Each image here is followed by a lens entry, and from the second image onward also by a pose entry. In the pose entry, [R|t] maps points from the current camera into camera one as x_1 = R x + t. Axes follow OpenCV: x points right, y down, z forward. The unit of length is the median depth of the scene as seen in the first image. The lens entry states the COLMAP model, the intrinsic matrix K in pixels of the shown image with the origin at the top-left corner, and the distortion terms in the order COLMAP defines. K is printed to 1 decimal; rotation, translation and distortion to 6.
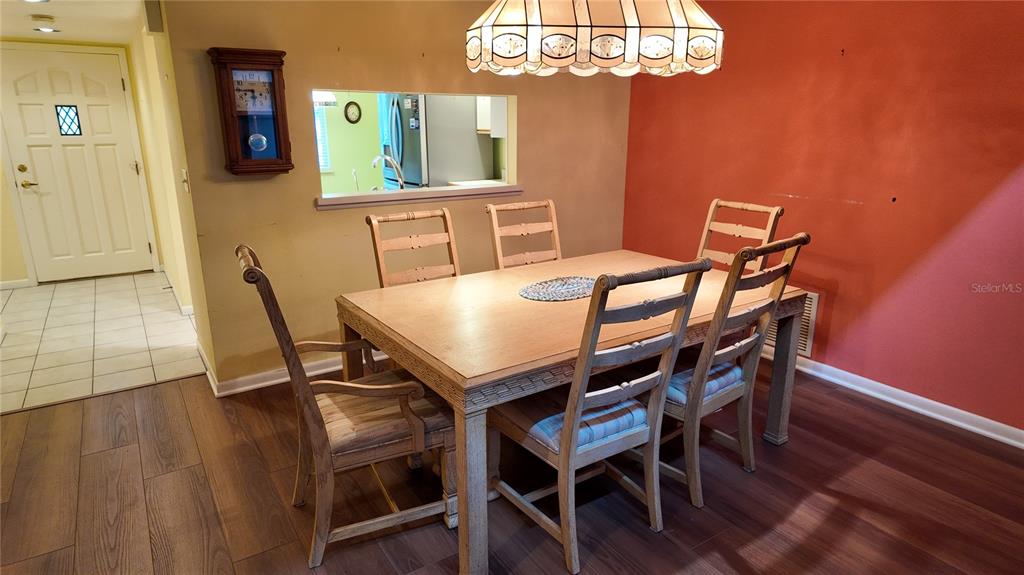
lens RADIAL K [[600.2, 0, 514.3], [0, 600.2, 287.0], [0, 0, 1]] dist [0.036109, -0.036582]
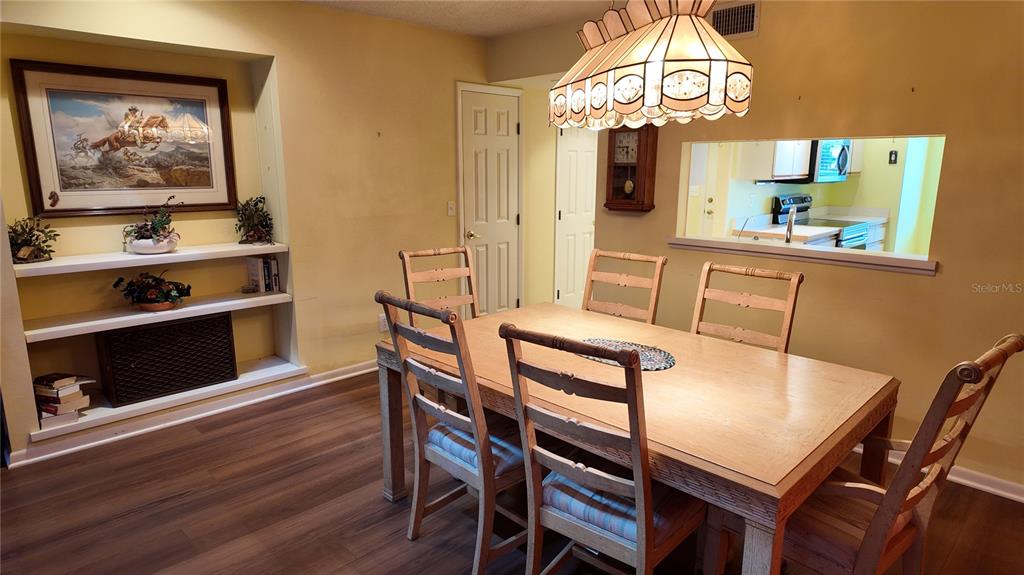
lens RADIAL K [[600.2, 0, 516.9], [0, 600.2, 287.5], [0, 0, 1]] dist [0.036109, -0.036582]
pose [[0.190141, 0.200694, -0.961025, 0.959283], [-0.261876, 0.953784, 0.147369, -0.194115], [0.946186, 0.223648, 0.233910, 0.636530]]
